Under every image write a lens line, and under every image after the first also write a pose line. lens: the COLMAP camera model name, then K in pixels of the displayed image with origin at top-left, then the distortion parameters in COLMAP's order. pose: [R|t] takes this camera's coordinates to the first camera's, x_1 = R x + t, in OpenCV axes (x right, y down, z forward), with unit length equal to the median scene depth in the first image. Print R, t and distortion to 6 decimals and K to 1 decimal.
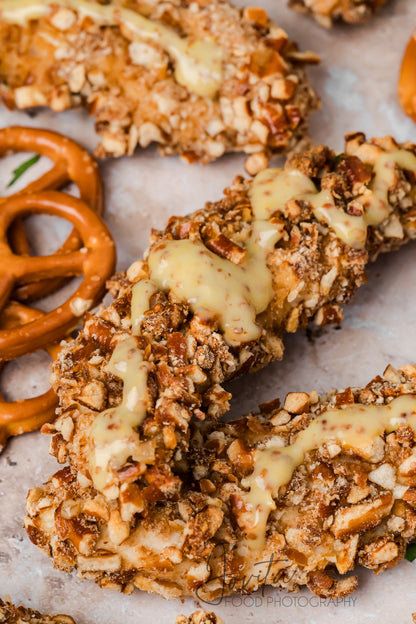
lens RADIAL K [[2555.8, 0, 208.0], [0, 2555.8, 312.0], [0, 0, 1]] dist [0.007004, 0.192802]
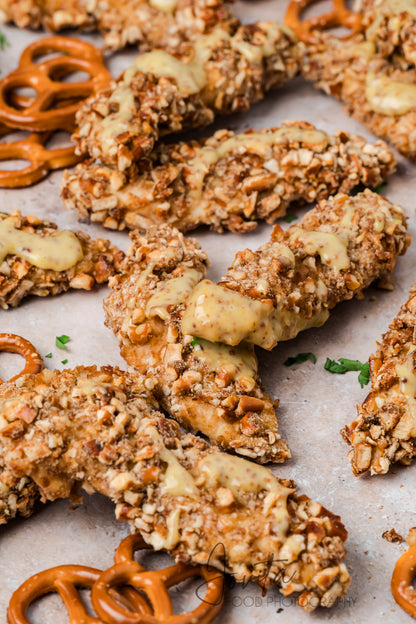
lens RADIAL K [[2555.8, 0, 208.0], [0, 2555.8, 312.0], [0, 0, 1]] dist [0.007004, 0.192802]
pose [[0.999861, 0.003797, 0.016245, -0.001109], [0.001374, 0.951707, -0.307004, 0.682177], [-0.016626, 0.306984, 0.951570, -0.594068]]
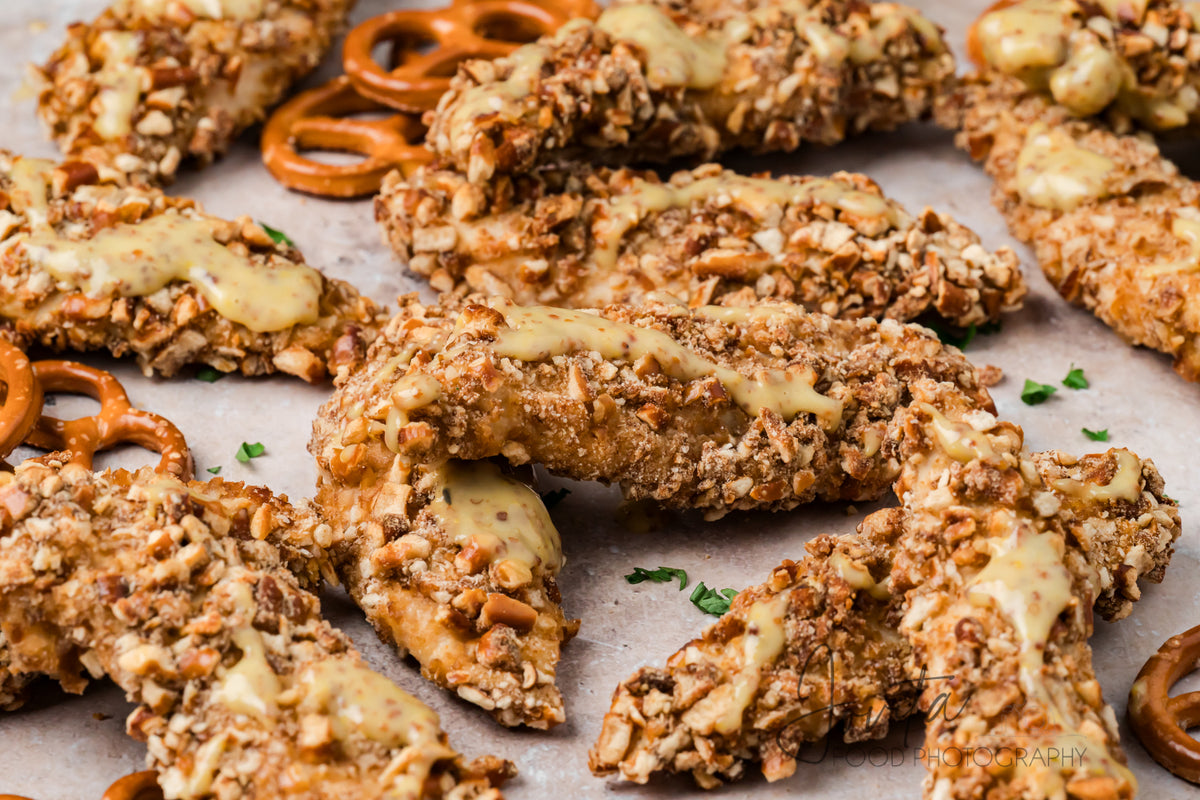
lens RADIAL K [[4915.0, 0, 600.0], [0, 4915.0, 400.0], [0, 0, 1]] dist [0.007004, 0.192802]
pose [[0.943635, 0.208408, -0.257138, 0.464171], [-0.295643, 0.880025, -0.371688, 0.765467], [0.148825, 0.426758, 0.892036, -0.506910]]
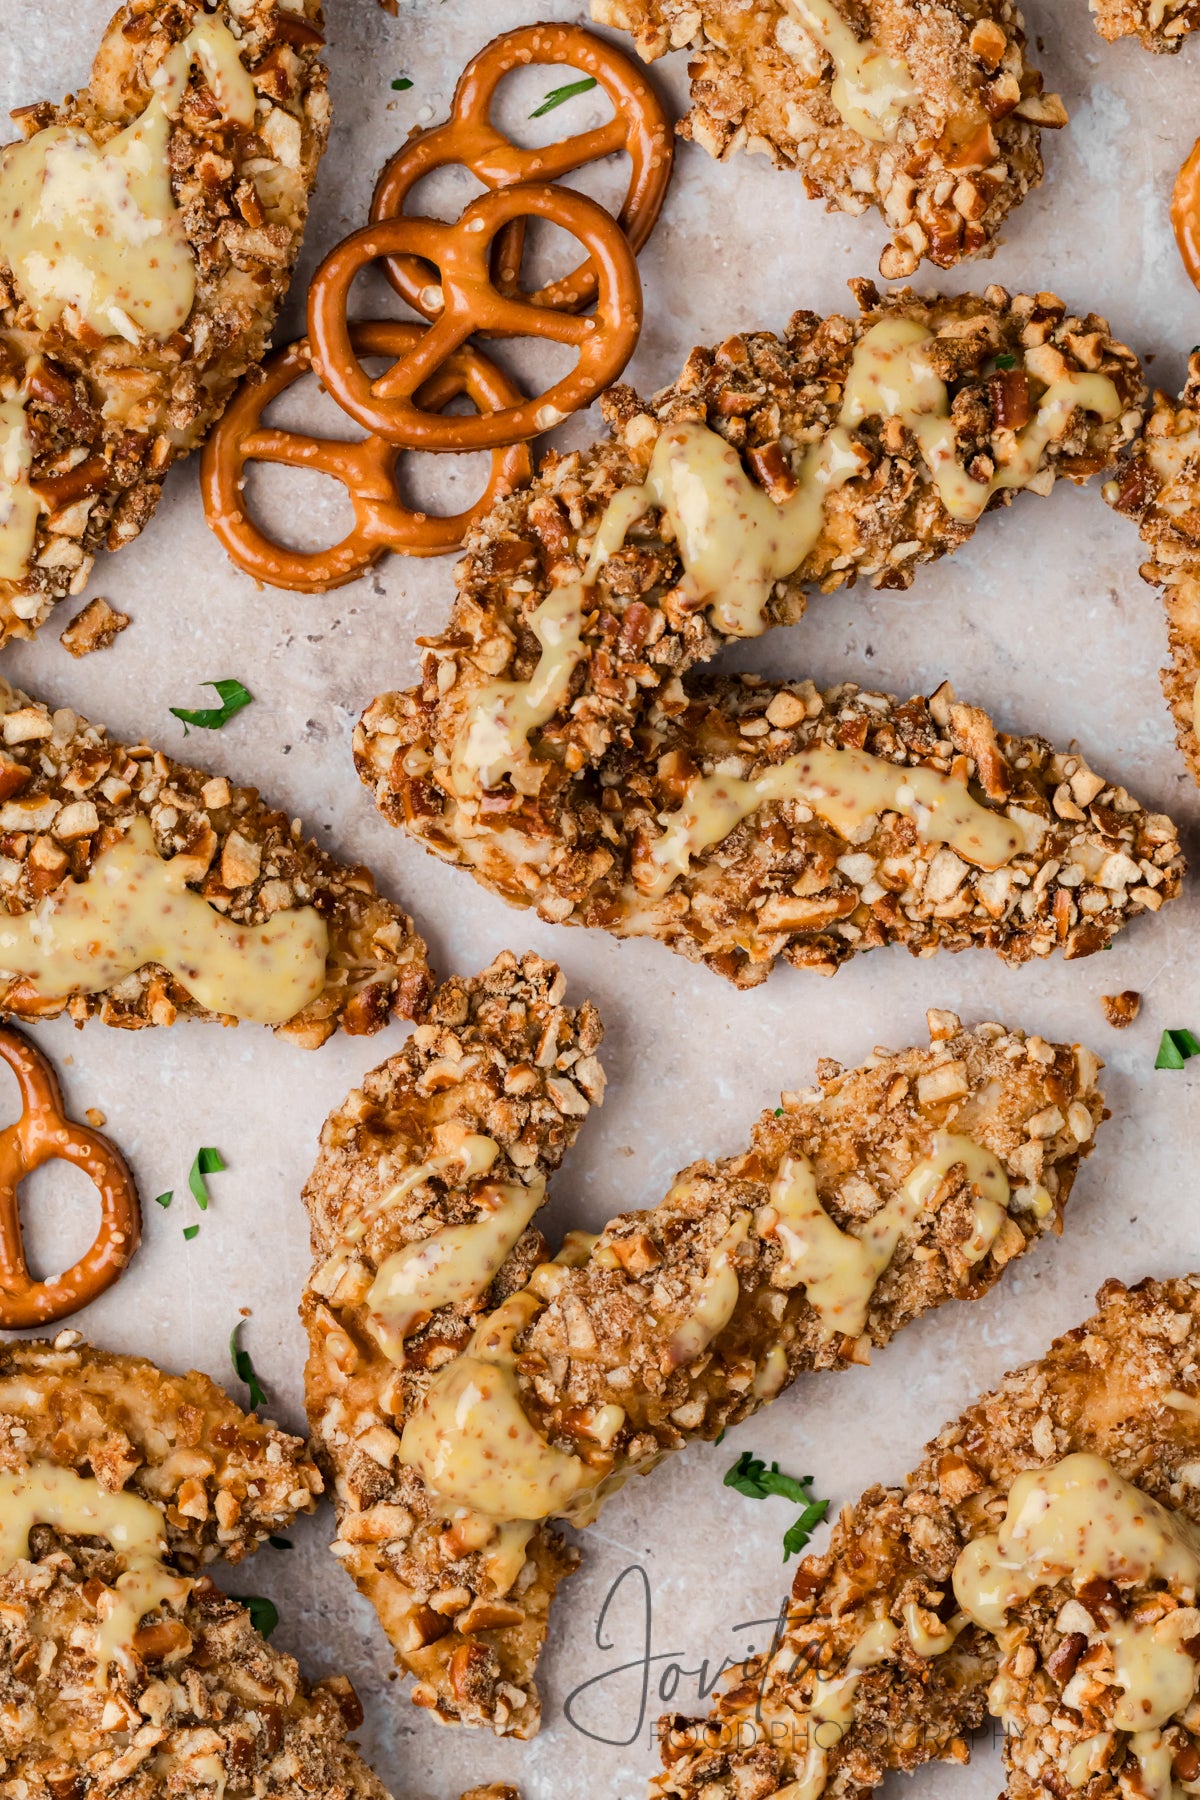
lens RADIAL K [[7372.5, 0, 600.0], [0, 7372.5, 900.0], [0, 0, 1]] dist [0.007004, 0.192802]
pose [[0.933063, 0.358244, 0.032476, -0.058504], [-0.318139, 0.779720, 0.539281, -0.986757], [0.167873, -0.513515, 0.841499, -0.700522]]
